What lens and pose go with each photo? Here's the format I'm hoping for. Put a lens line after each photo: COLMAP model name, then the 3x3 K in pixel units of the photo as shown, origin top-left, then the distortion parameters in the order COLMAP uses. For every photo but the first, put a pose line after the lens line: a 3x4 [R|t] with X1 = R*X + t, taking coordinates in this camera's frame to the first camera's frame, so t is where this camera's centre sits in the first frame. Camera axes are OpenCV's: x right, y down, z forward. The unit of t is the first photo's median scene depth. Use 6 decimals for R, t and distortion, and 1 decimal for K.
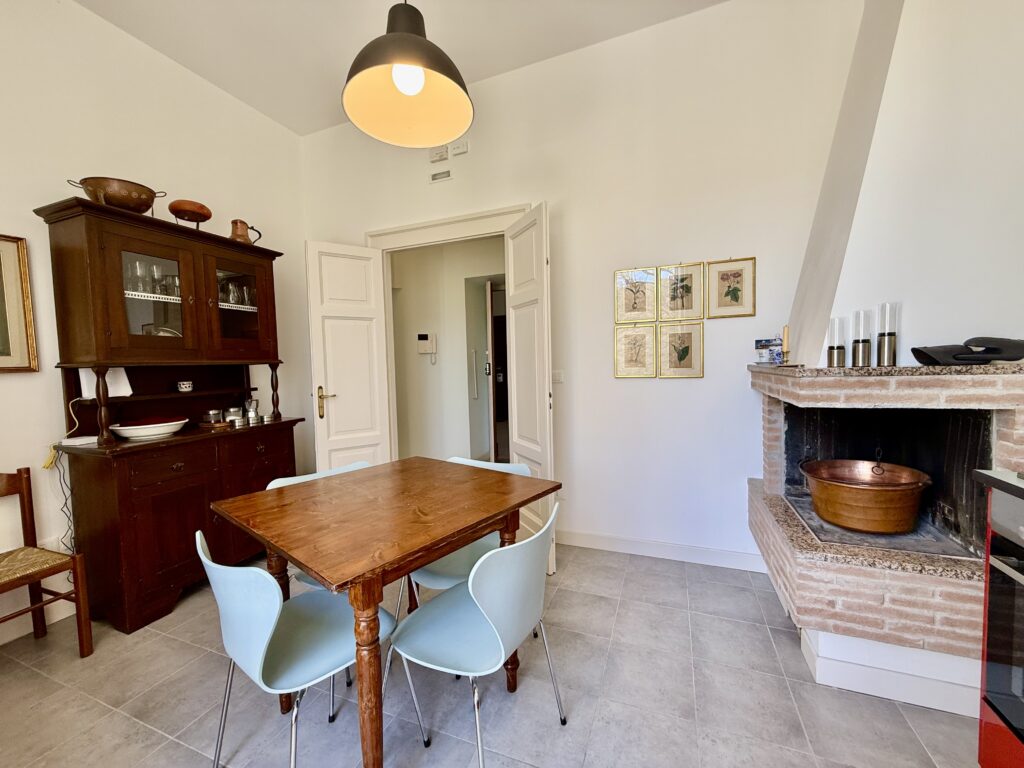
lens RADIAL K [[407.5, 0, 509.5], [0, 407.5, 383.4], [0, 0, 1]] dist [0.000595, 0.000691]
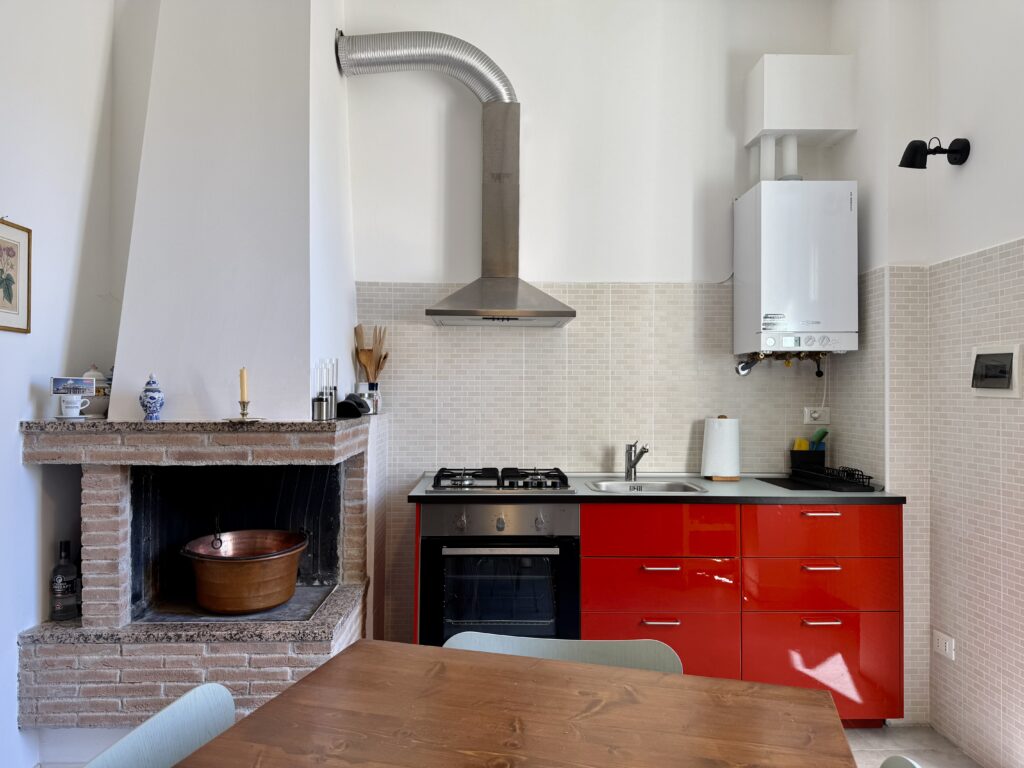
lens RADIAL K [[715.7, 0, 518.3], [0, 715.7, 389.5], [0, 0, 1]] dist [0.073984, -0.096539]
pose [[-0.400211, 0.031840, 0.915870, -0.608706], [0.052463, 0.998553, -0.011789, -0.046008], [-0.914920, 0.043331, -0.401302, 0.849407]]
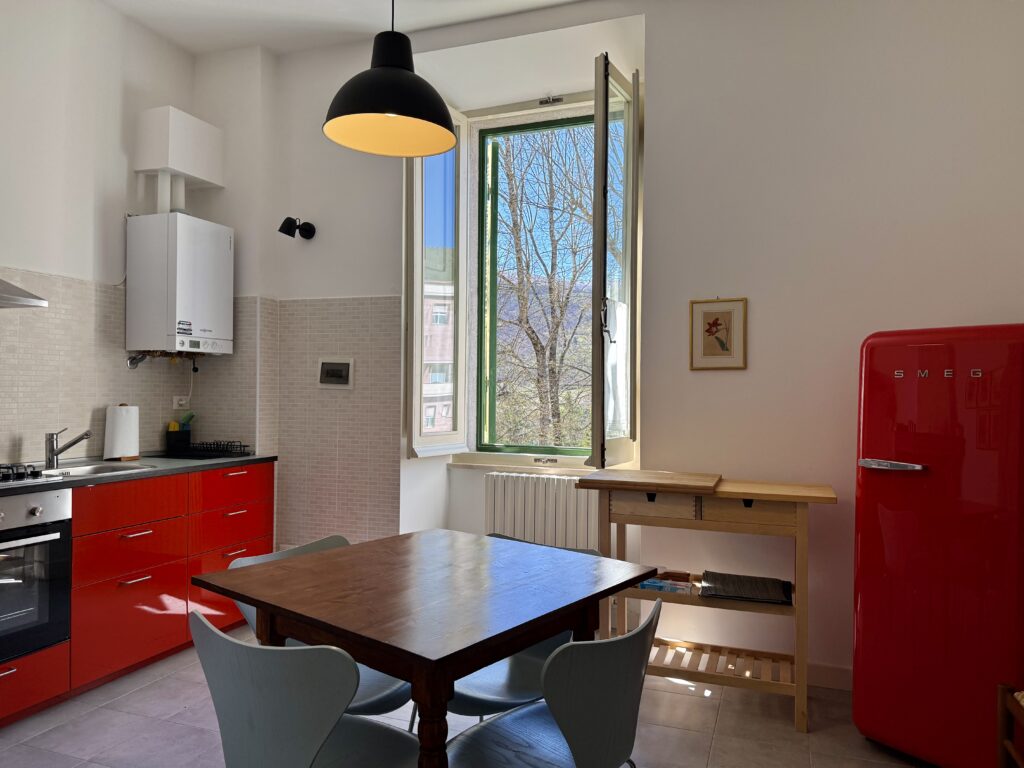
lens RADIAL K [[715.7, 0, 510.3], [0, 715.7, 388.6], [0, 0, 1]] dist [0.073984, -0.096539]
pose [[-0.999721, 0.015858, -0.017534, -0.278741], [0.015069, 0.998907, 0.044235, -0.086197], [0.018216, 0.043959, -0.998867, 1.609508]]
